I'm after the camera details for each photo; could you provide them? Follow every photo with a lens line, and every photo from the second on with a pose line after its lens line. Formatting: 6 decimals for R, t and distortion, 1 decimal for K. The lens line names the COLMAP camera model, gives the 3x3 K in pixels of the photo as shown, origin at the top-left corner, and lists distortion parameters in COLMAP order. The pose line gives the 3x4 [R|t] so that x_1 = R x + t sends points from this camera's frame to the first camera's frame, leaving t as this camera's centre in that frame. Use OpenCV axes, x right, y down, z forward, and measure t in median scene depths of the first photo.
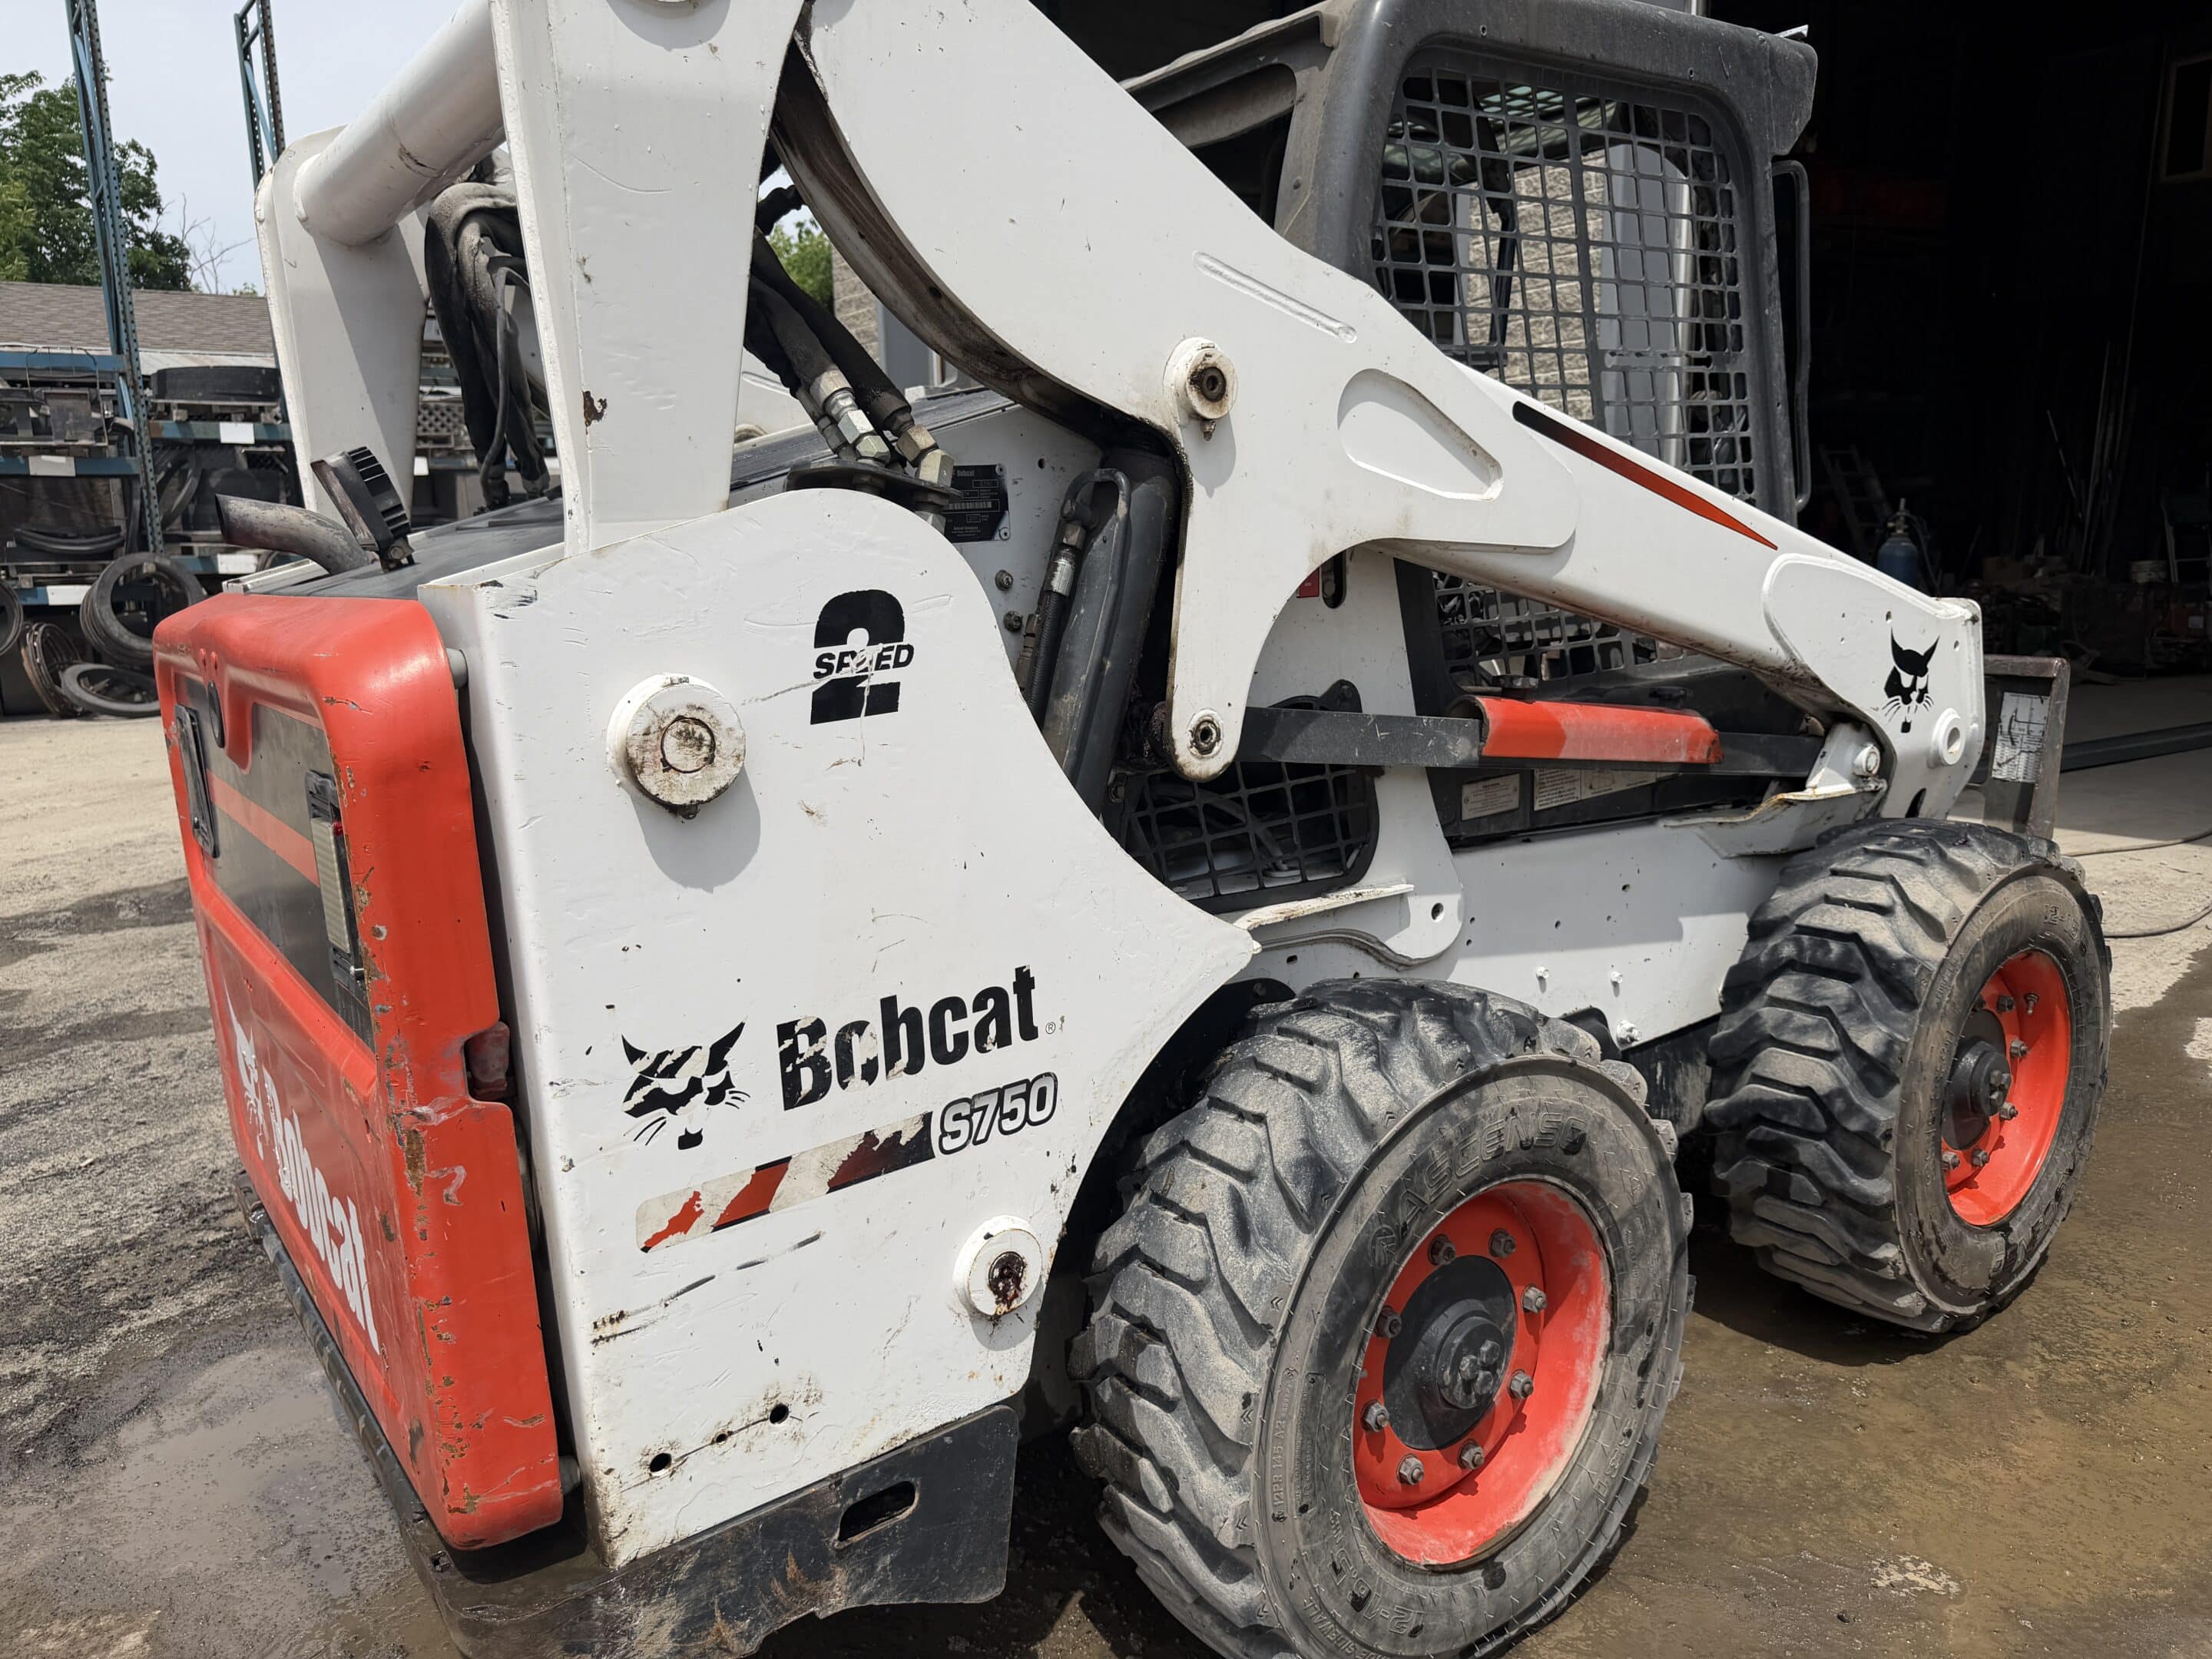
lens RADIAL K [[1588.8, 0, 1106.0], [0, 1588.8, 829.5], [0, 0, 1]] dist [-0.000160, -0.007974]
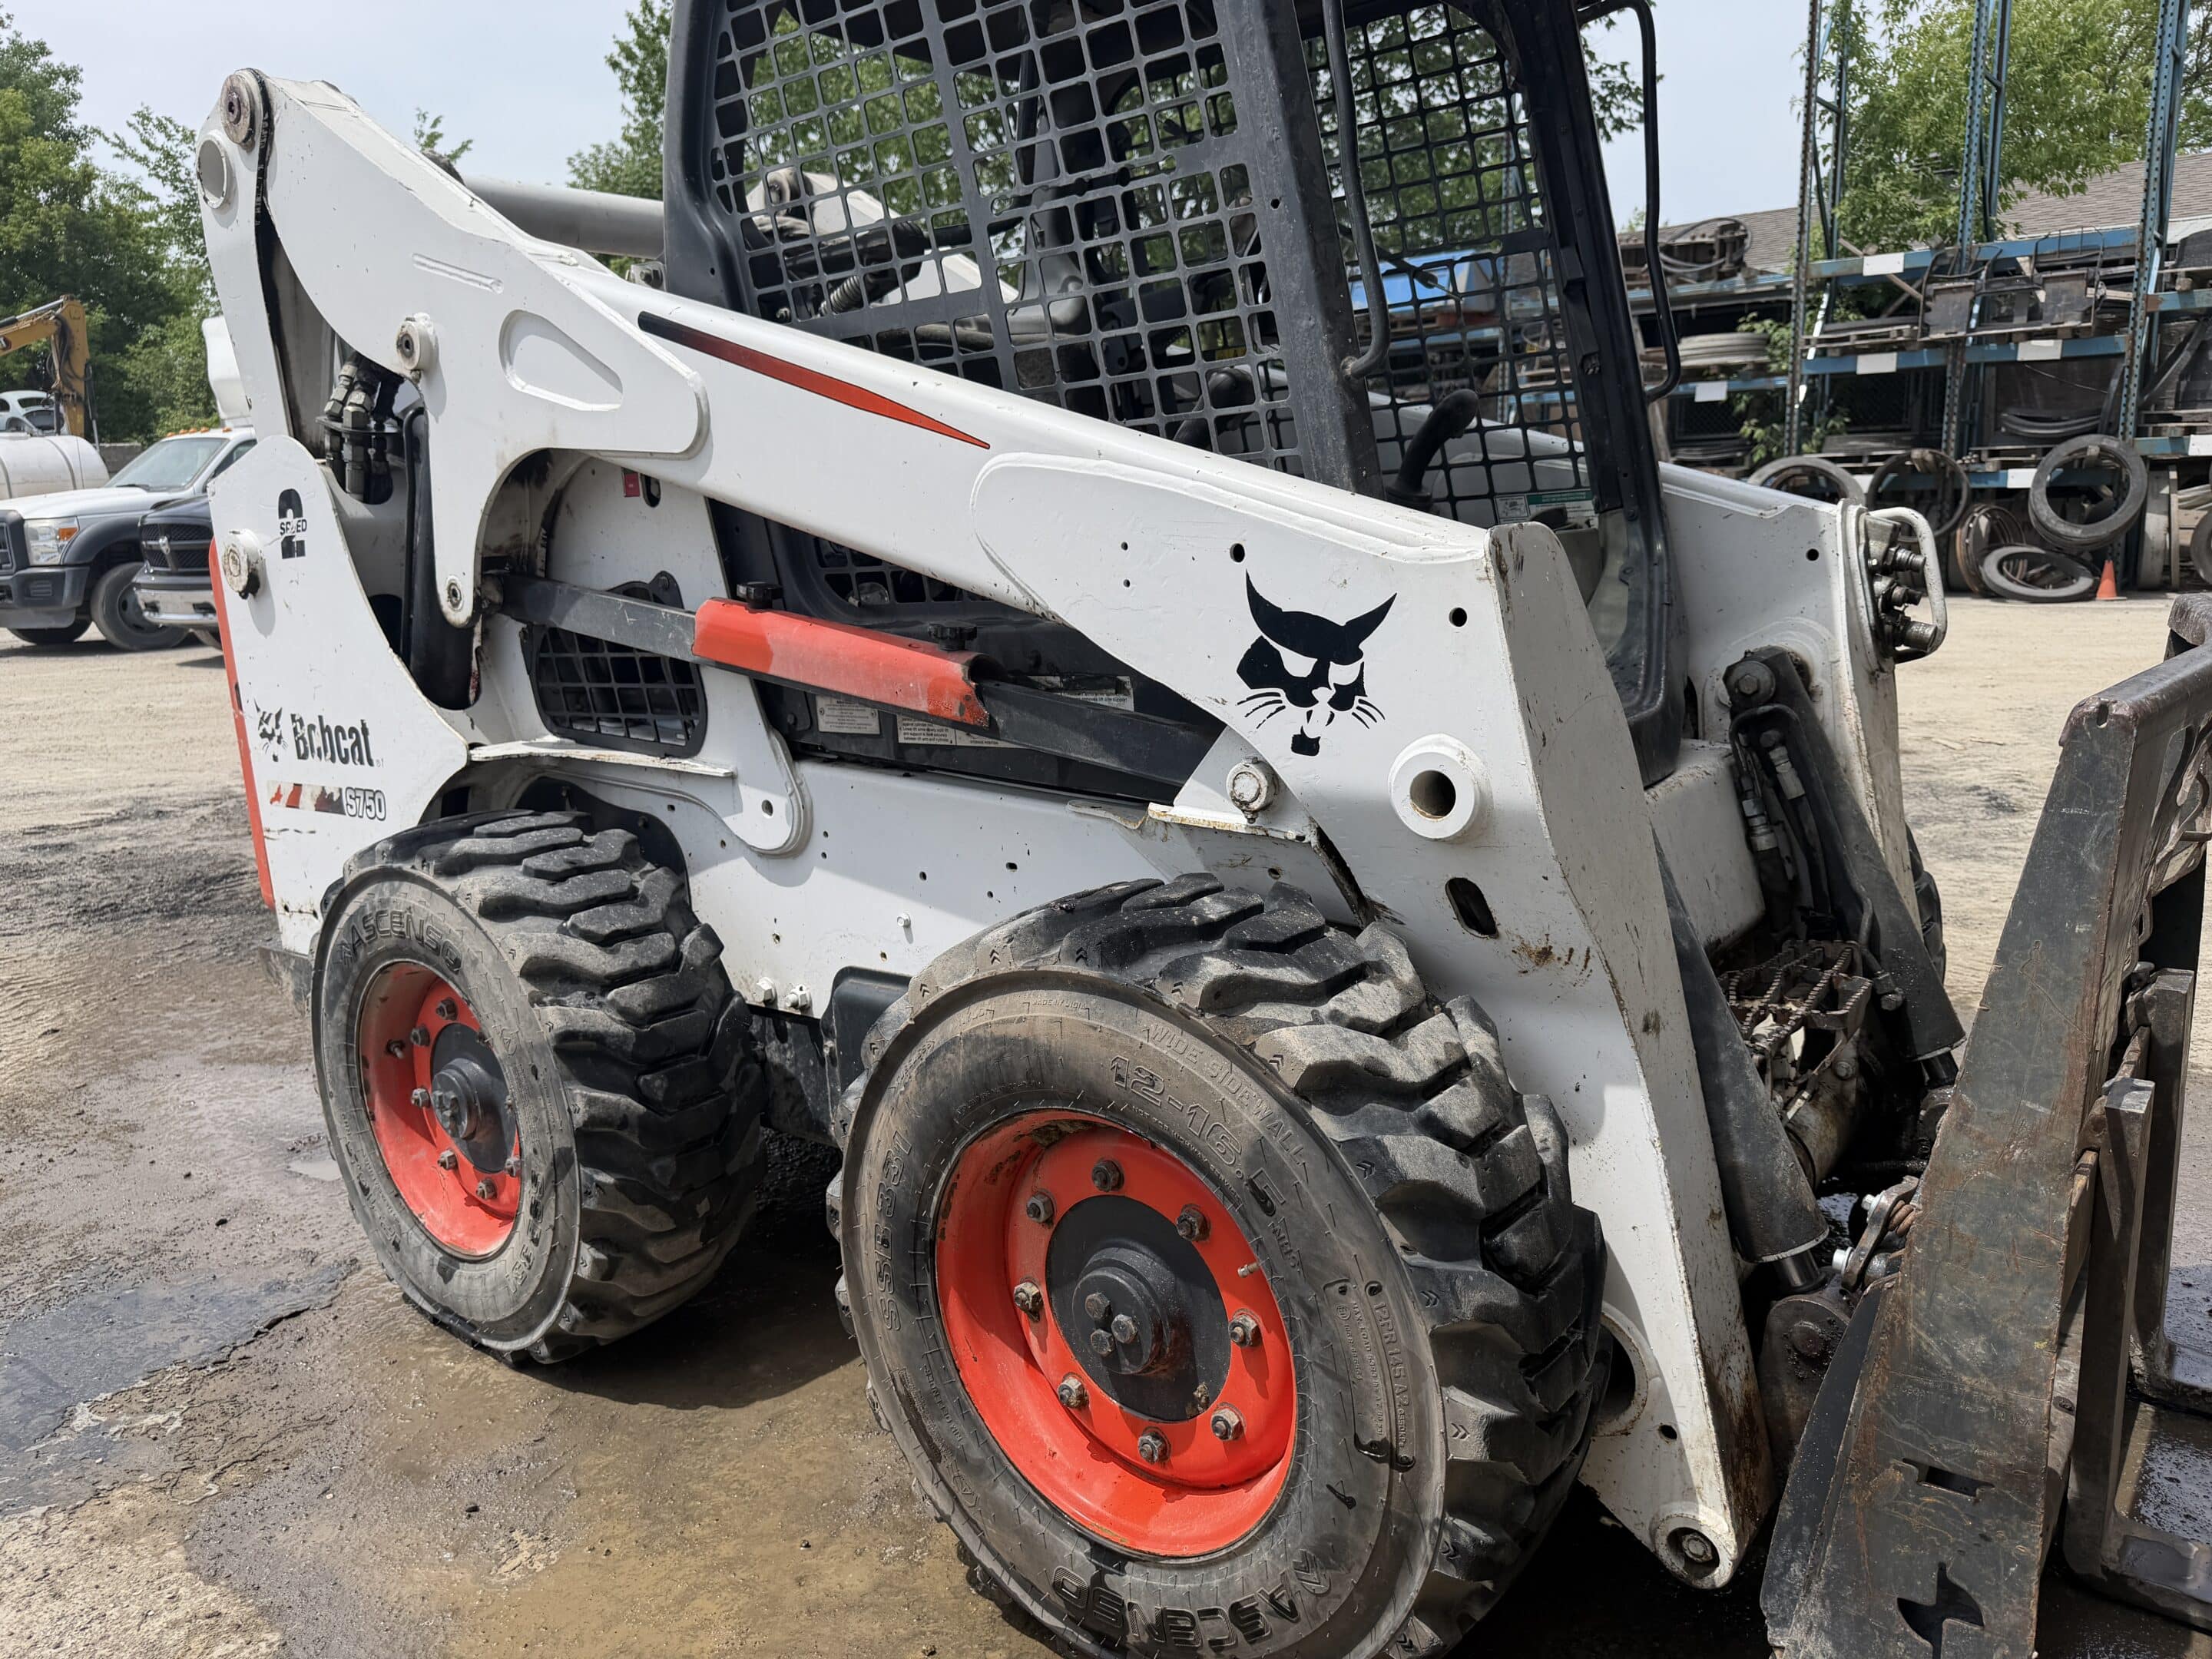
lens RADIAL K [[1588.8, 0, 1106.0], [0, 1588.8, 829.5], [0, 0, 1]] dist [-0.000160, -0.007974]
pose [[0.261287, 0.215893, -0.940808, 1.701969], [-0.145739, 0.972317, 0.182648, -0.213271], [0.954196, 0.089389, 0.285518, 1.252139]]
